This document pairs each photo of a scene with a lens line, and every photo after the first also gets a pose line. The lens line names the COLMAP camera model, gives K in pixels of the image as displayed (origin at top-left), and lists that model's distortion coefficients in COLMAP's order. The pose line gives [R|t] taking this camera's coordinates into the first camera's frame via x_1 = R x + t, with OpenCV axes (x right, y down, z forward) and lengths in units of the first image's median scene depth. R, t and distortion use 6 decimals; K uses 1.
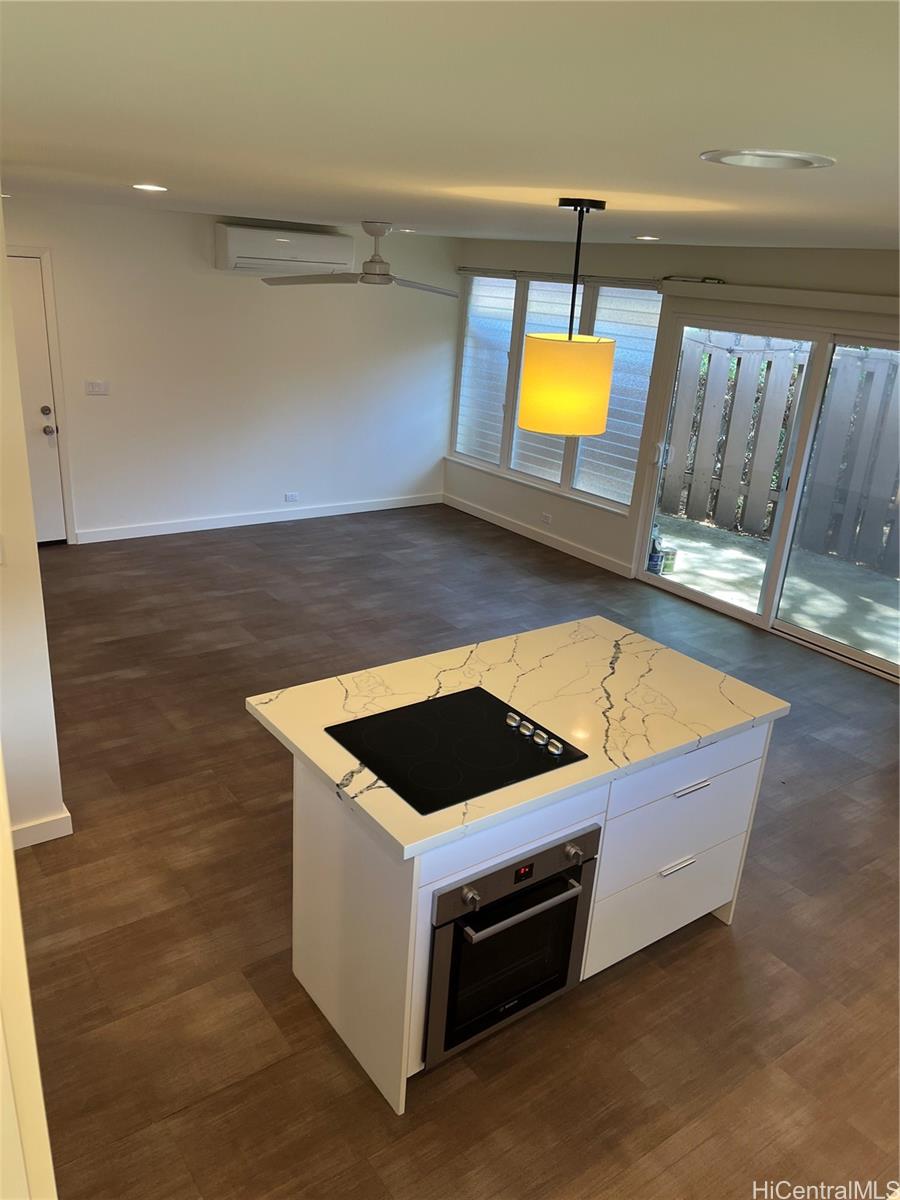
lens RADIAL K [[906.5, 0, 454.4], [0, 906.5, 610.8], [0, 0, 1]] dist [0.033688, -0.030646]
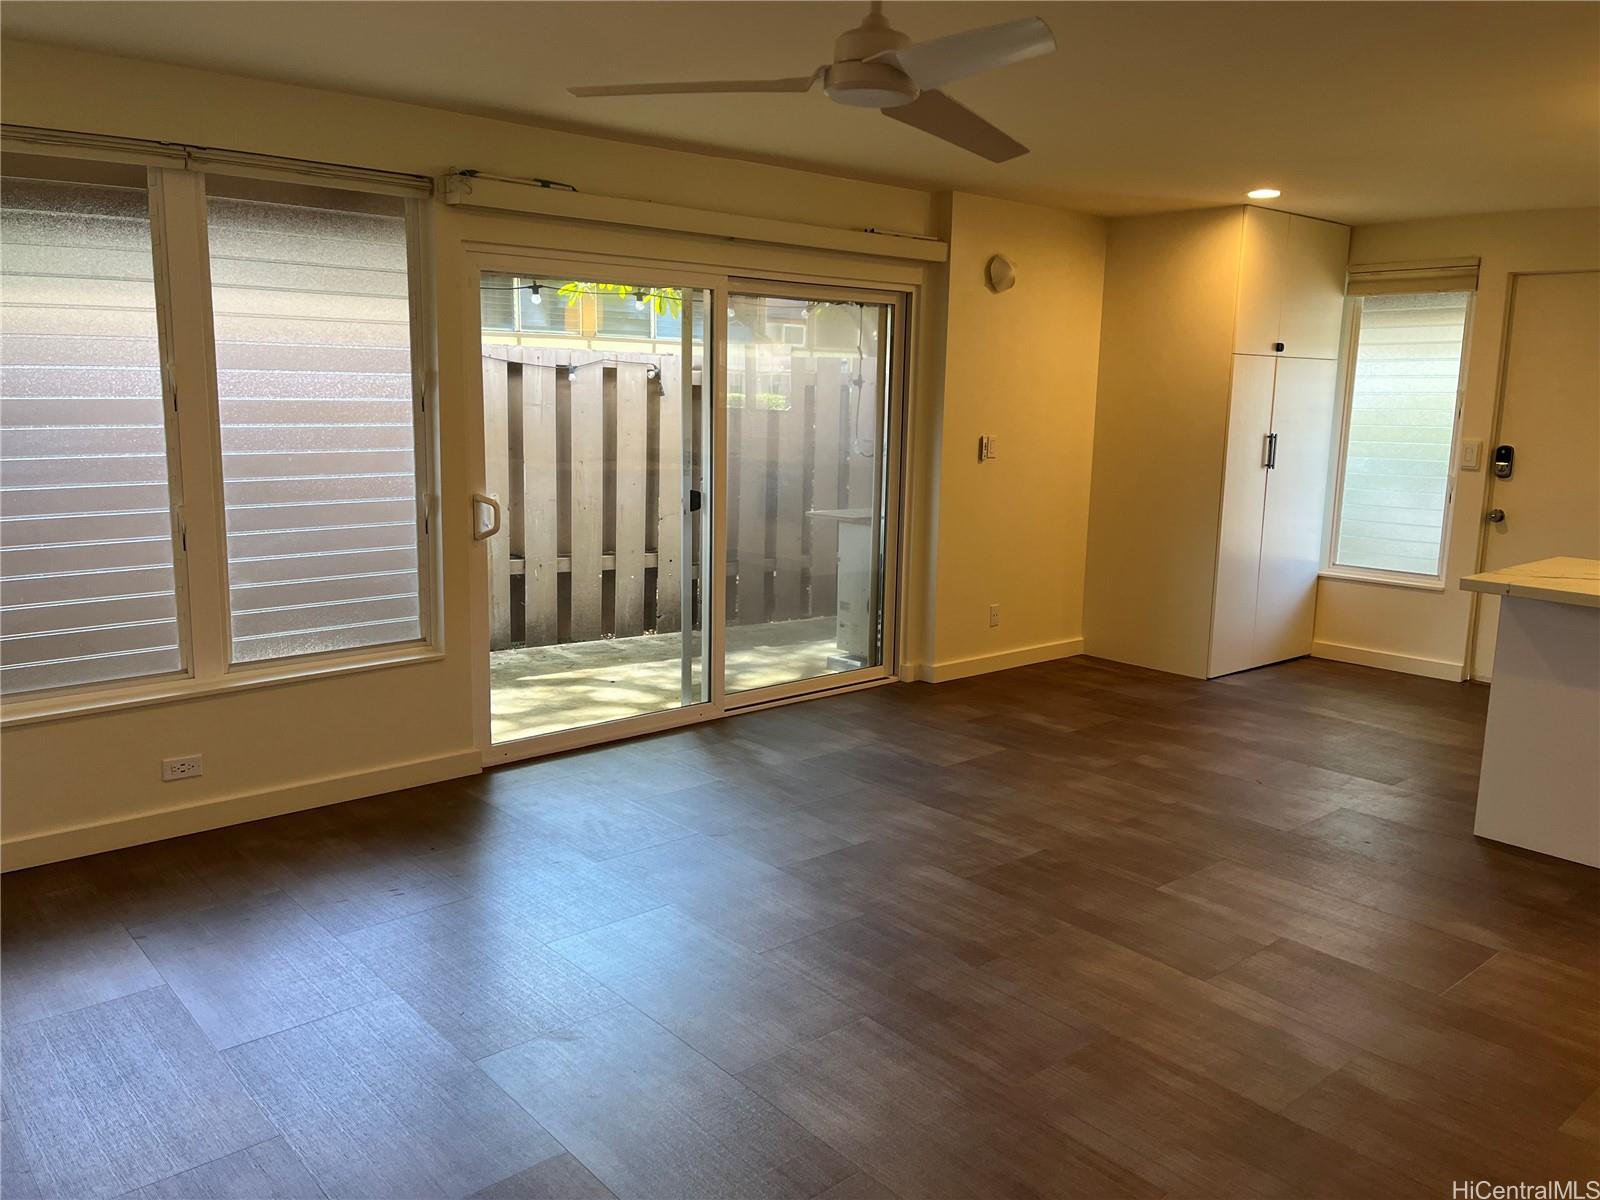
lens RADIAL K [[1184.5, 0, 787.4], [0, 1184.5, 594.1], [0, 0, 1]] dist [0.010171, 0.003712]
pose [[-0.077621, -0.233707, 0.969204, -0.466425], [0.332442, 0.910433, 0.246160, -0.250881], [-0.939924, 0.341311, 0.007025, 0.893783]]
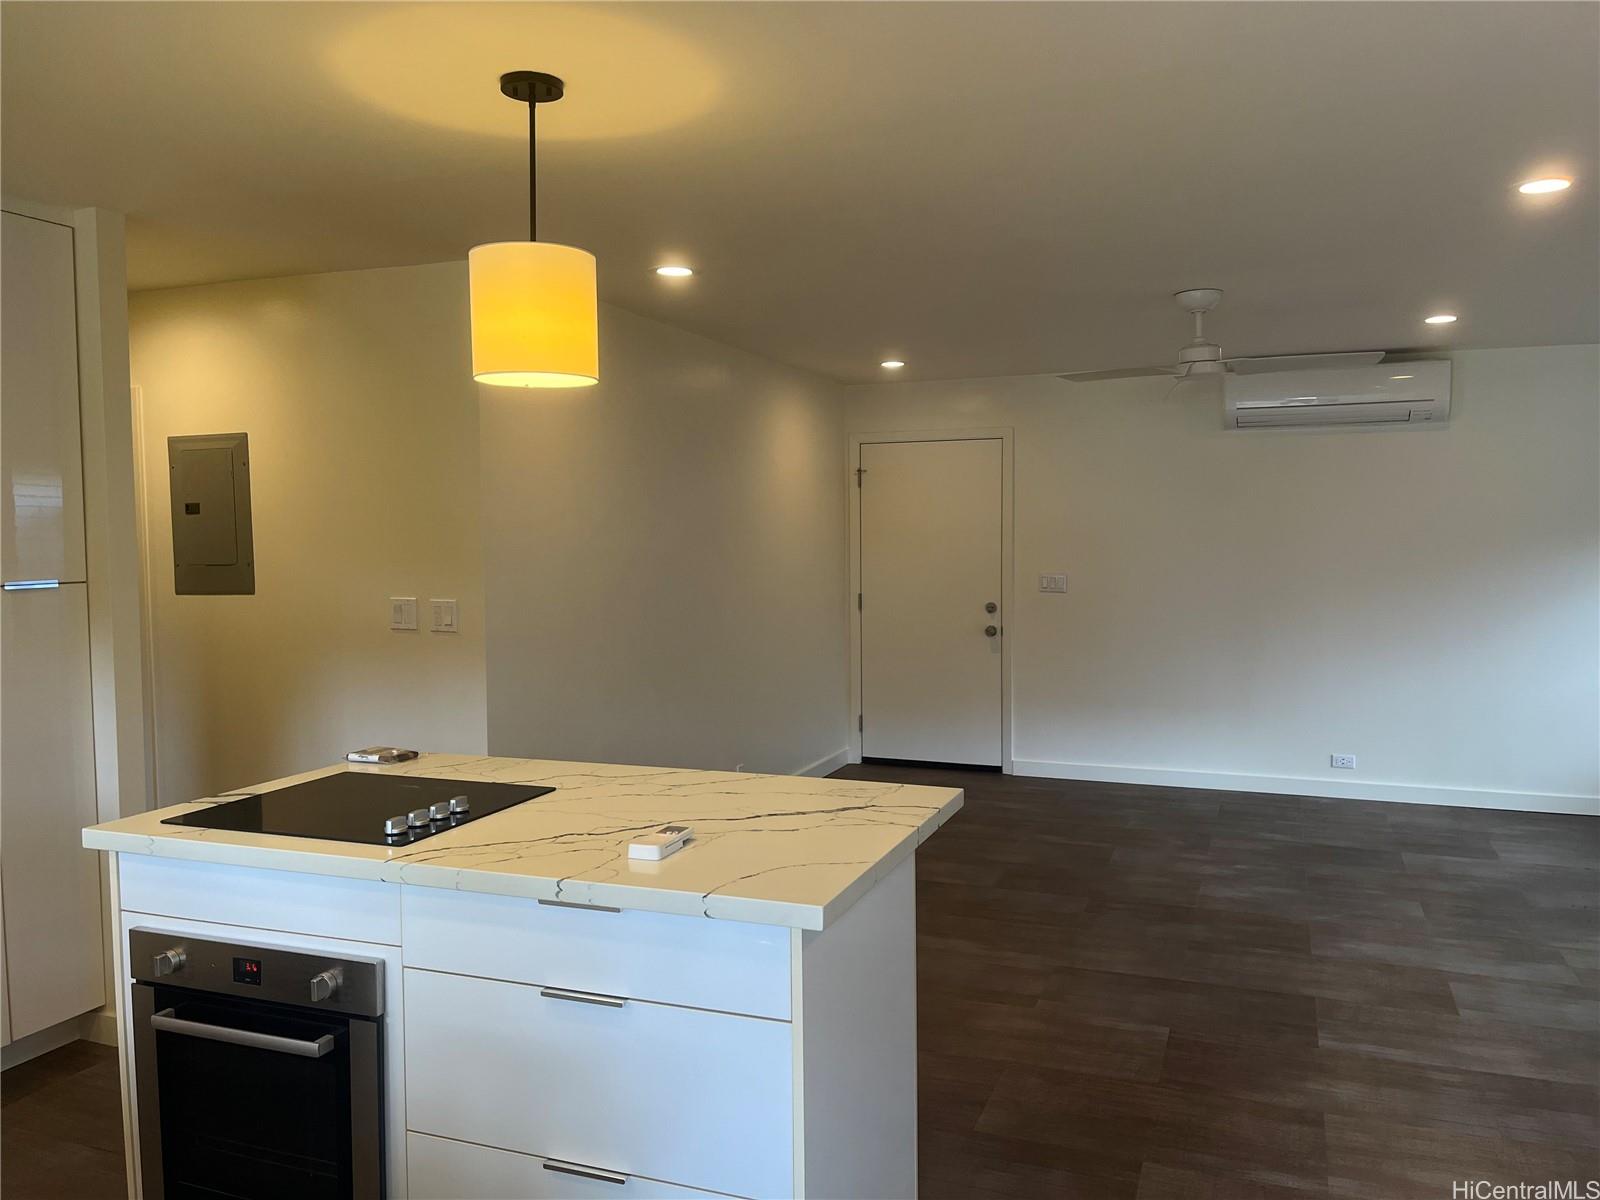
lens RADIAL K [[1208.7, 0, 801.7], [0, 1208.7, 599.9], [0, 0, 1]] dist [0.033688, -0.030646]
pose [[0.539563, -0.020524, -0.841695, 0.413602], [-0.263168, 0.945501, -0.191757, 0.036083], [0.799759, 0.324972, 0.504756, 0.299011]]
